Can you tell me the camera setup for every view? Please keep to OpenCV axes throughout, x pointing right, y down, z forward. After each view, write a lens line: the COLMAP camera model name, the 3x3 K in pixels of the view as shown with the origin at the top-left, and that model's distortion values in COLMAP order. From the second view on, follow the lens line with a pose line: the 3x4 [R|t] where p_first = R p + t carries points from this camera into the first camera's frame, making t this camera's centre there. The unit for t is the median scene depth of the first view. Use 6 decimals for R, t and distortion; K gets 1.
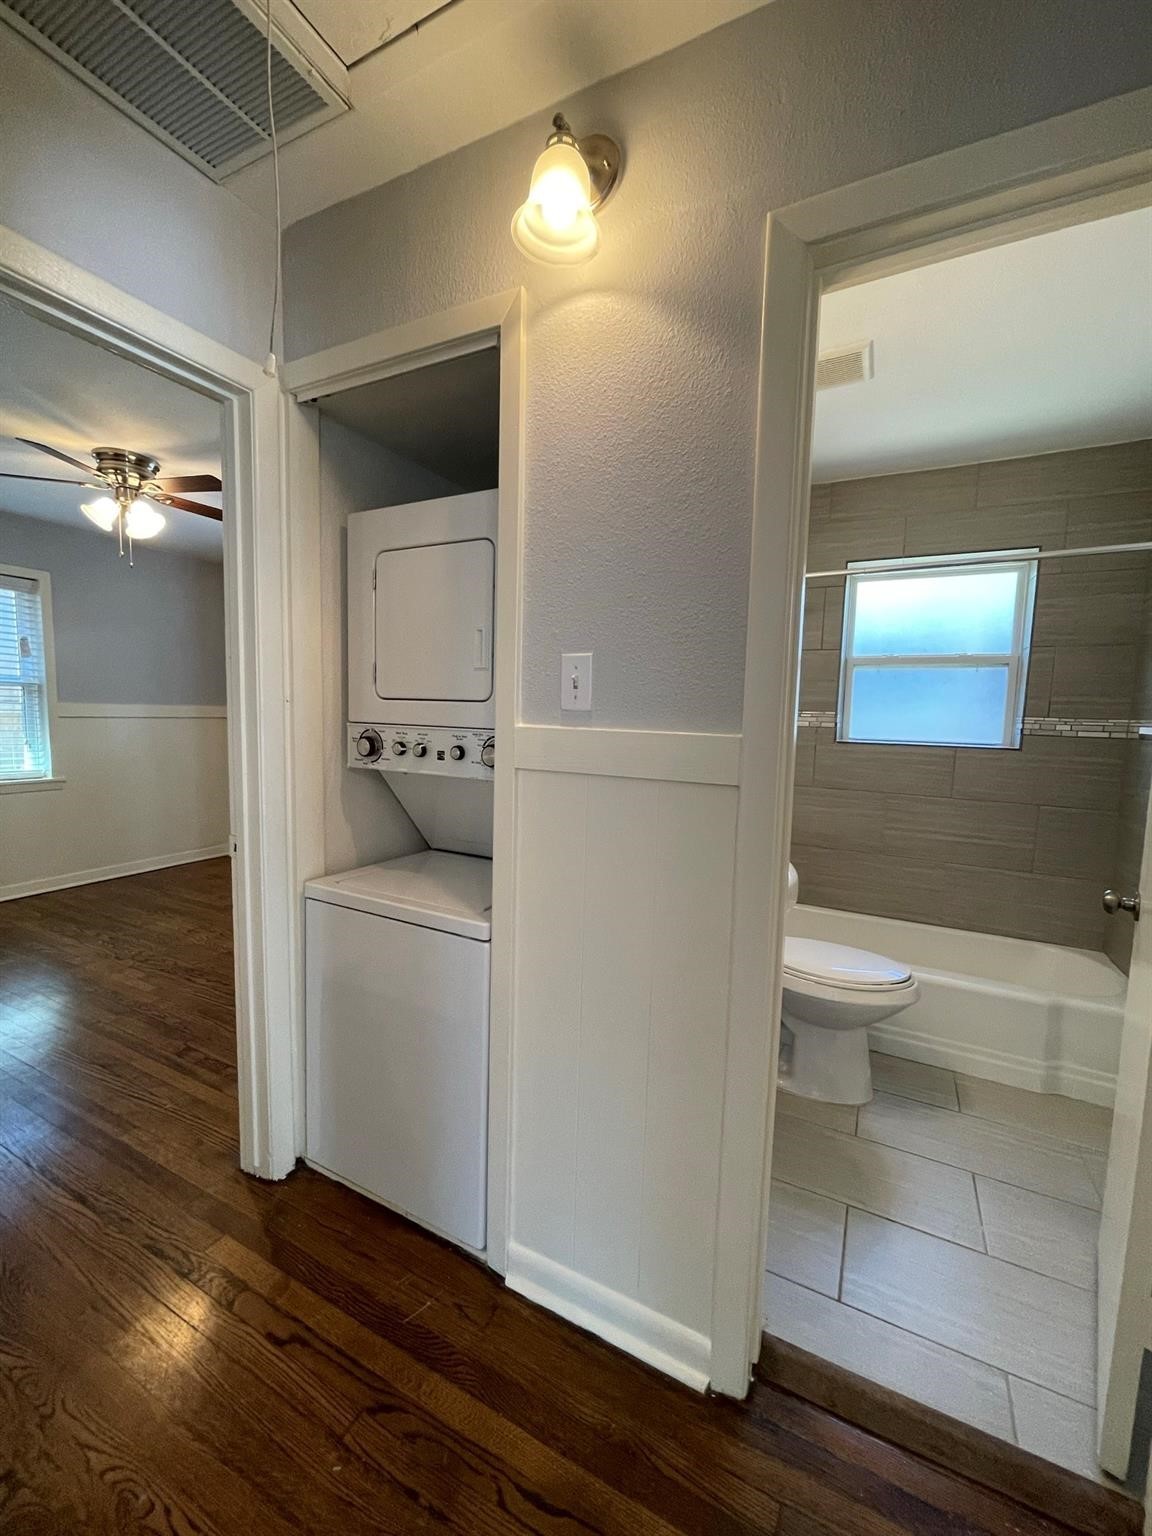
lens RADIAL K [[614.5, 0, 575.5], [0, 614.5, 766.1], [0, 0, 1]] dist [-0.018338, -0.000194]
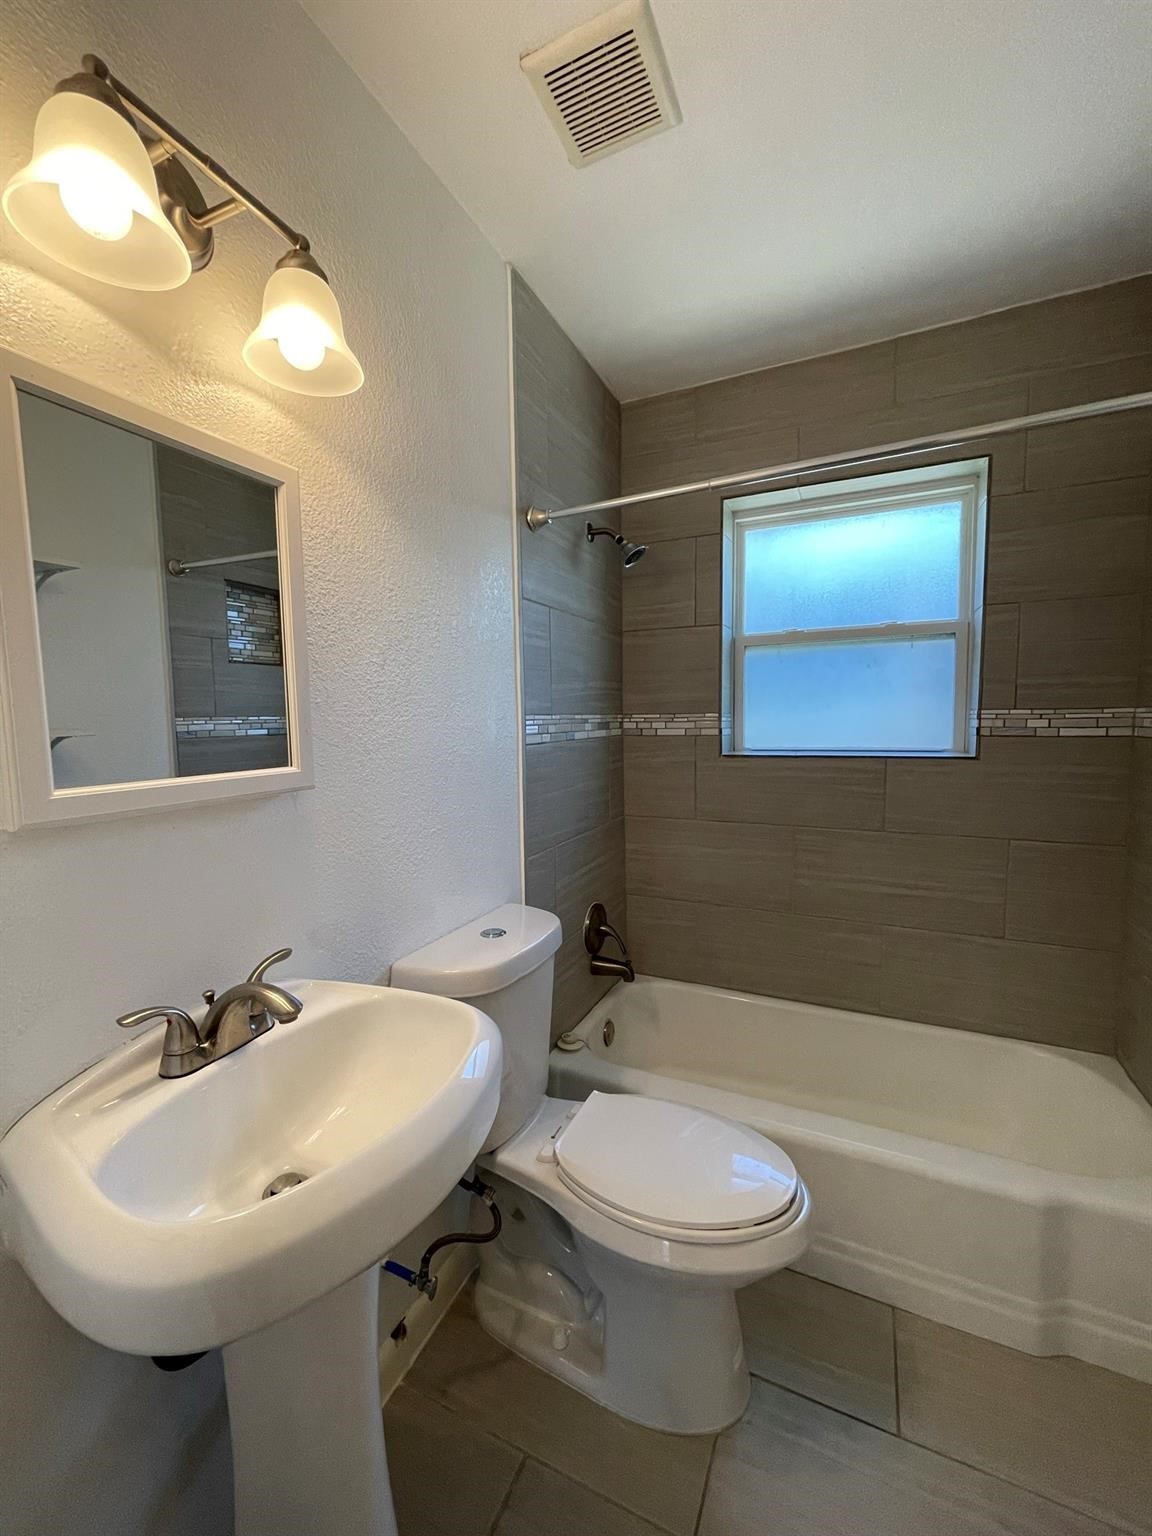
lens RADIAL K [[614.5, 0, 574.0], [0, 614.5, 769.4], [0, 0, 1]] dist [-0.018338, -0.000194]
pose [[0.998066, -0.042569, 0.045290, 0.240522], [0.043042, 0.999028, -0.009510, -0.026322], [-0.044841, 0.011441, 0.998929, 0.327414]]
